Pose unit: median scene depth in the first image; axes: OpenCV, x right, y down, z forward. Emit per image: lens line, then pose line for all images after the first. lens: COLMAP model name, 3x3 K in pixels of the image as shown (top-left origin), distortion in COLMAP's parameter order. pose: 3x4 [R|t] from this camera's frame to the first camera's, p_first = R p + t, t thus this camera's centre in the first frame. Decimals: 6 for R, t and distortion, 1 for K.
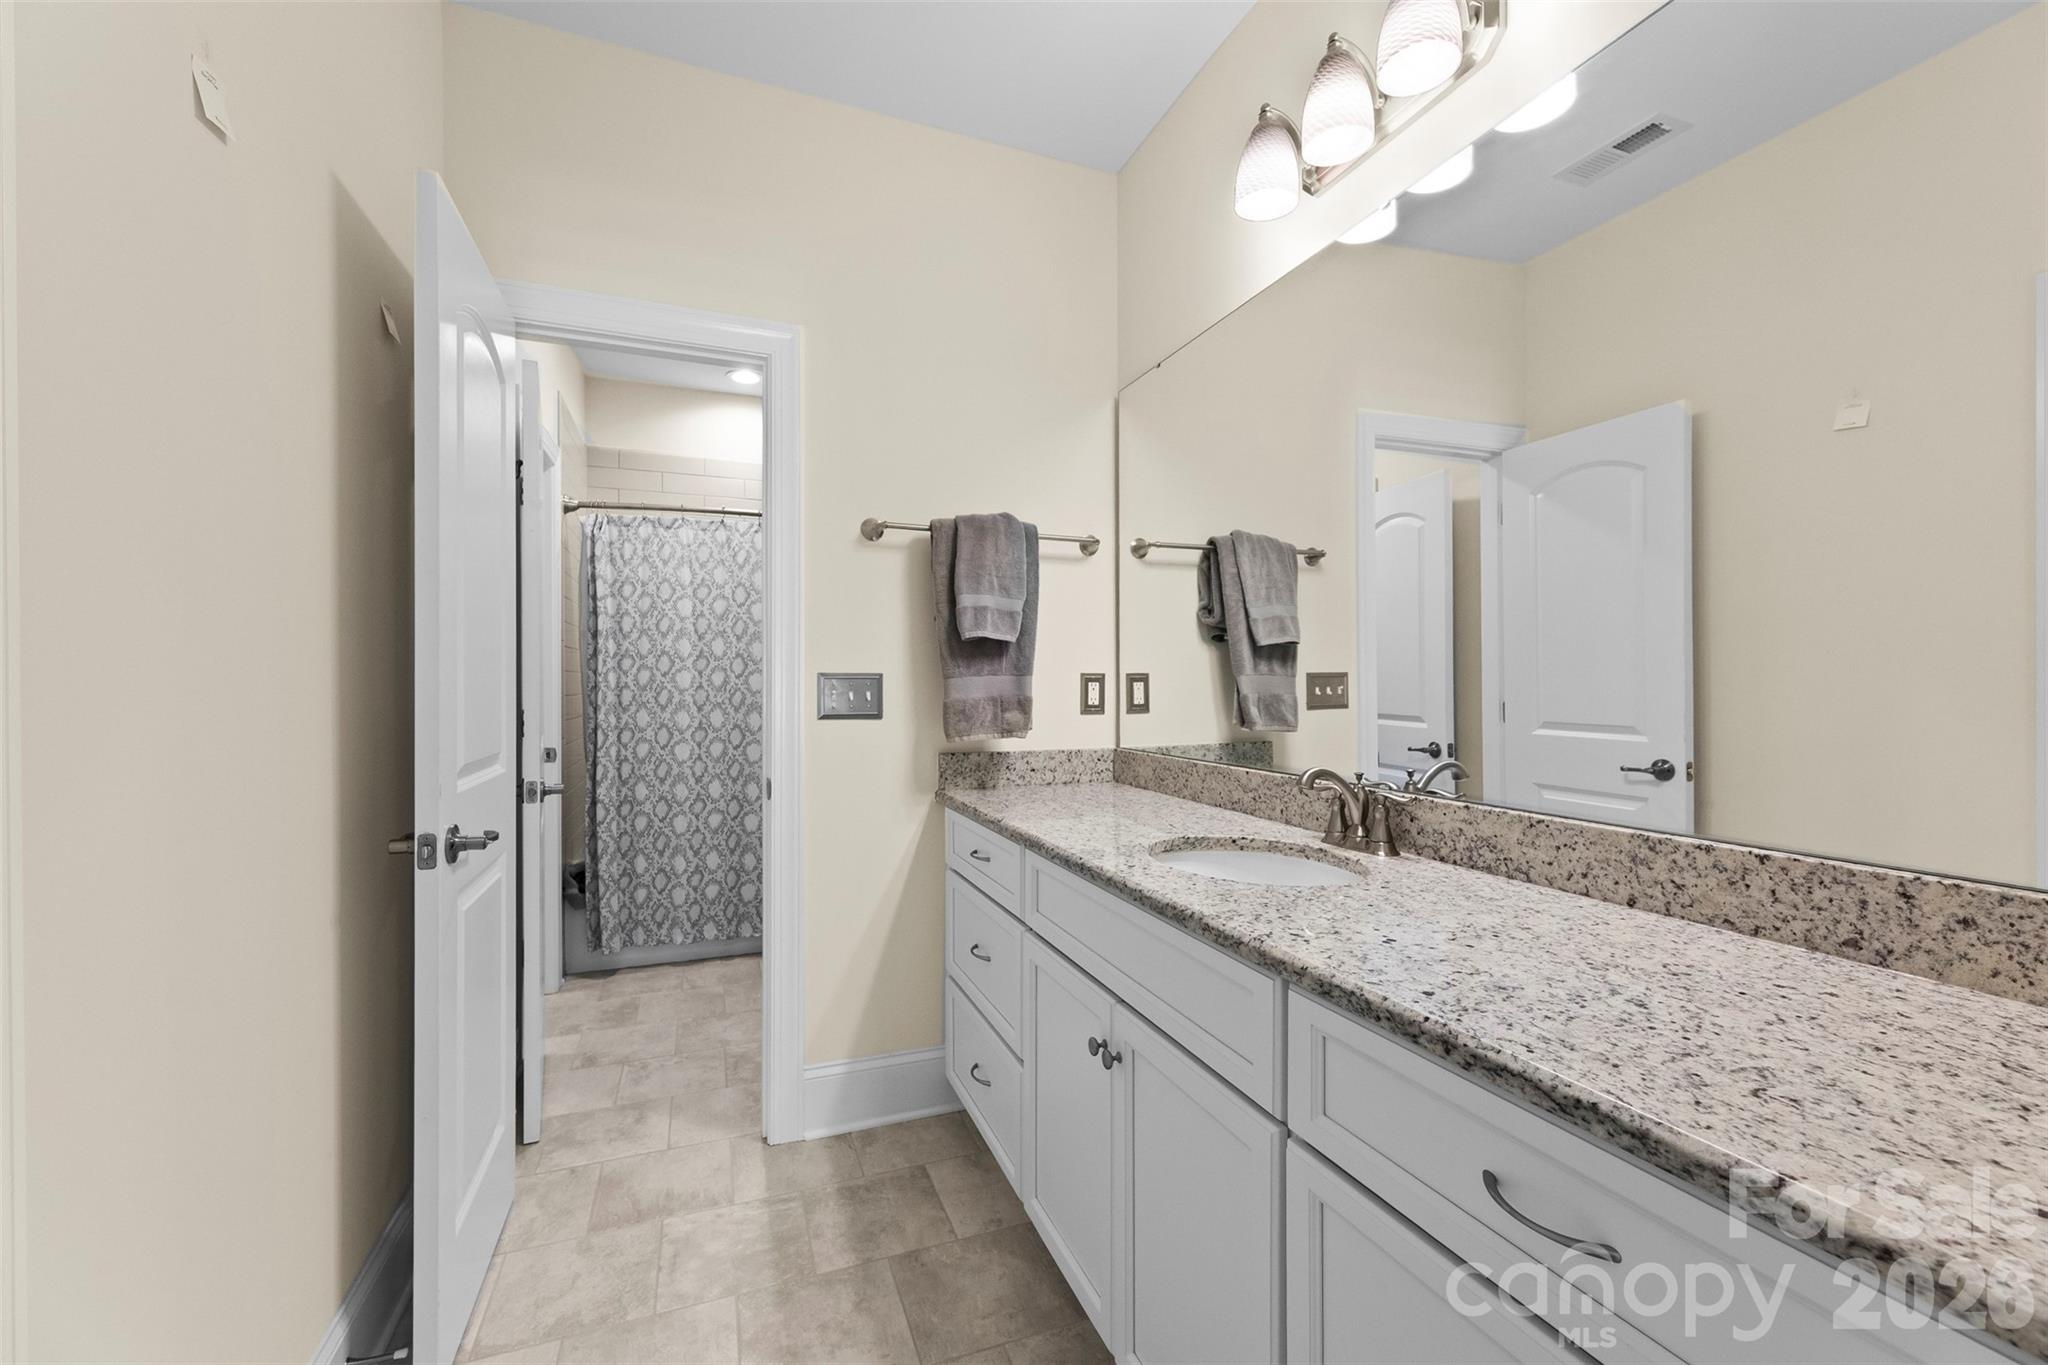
lens RADIAL K [[824.5, 0, 1033.4], [0, 824.5, 683.9], [0, 0, 1]] dist [0.002146, -0.000365]
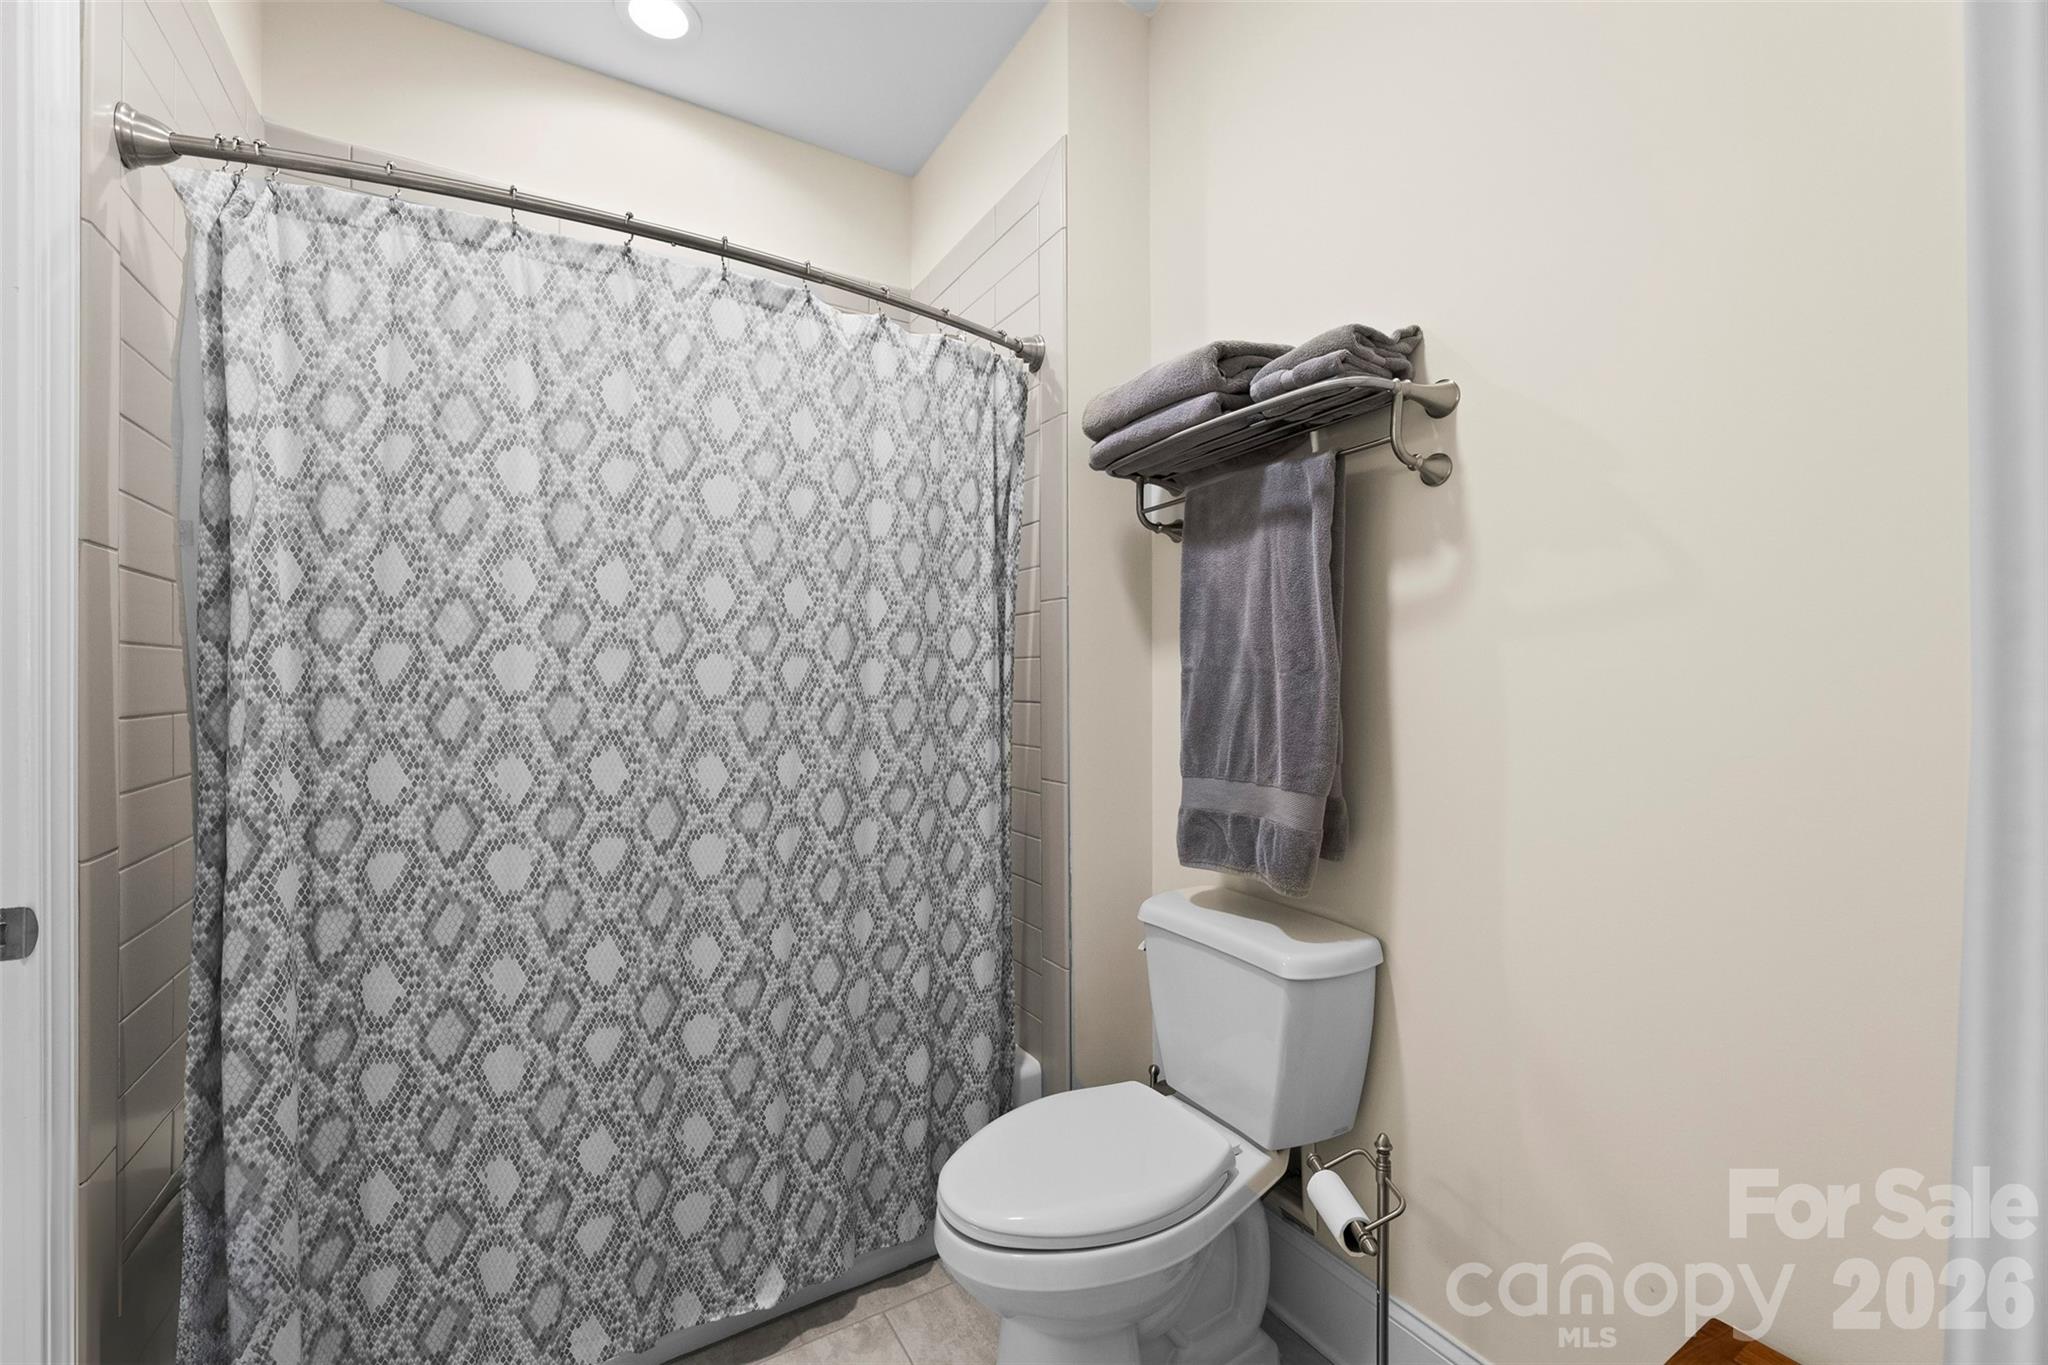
lens RADIAL K [[824.5, 0, 1019.6], [0, 824.5, 674.3], [0, 0, 1]] dist [0.002146, -0.000365]
pose [[0.988320, -0.000055, 0.152395, -0.258056], [0.000957, 0.999982, -0.005845, -0.000603], [-0.152392, 0.005922, 0.988302, 0.603281]]
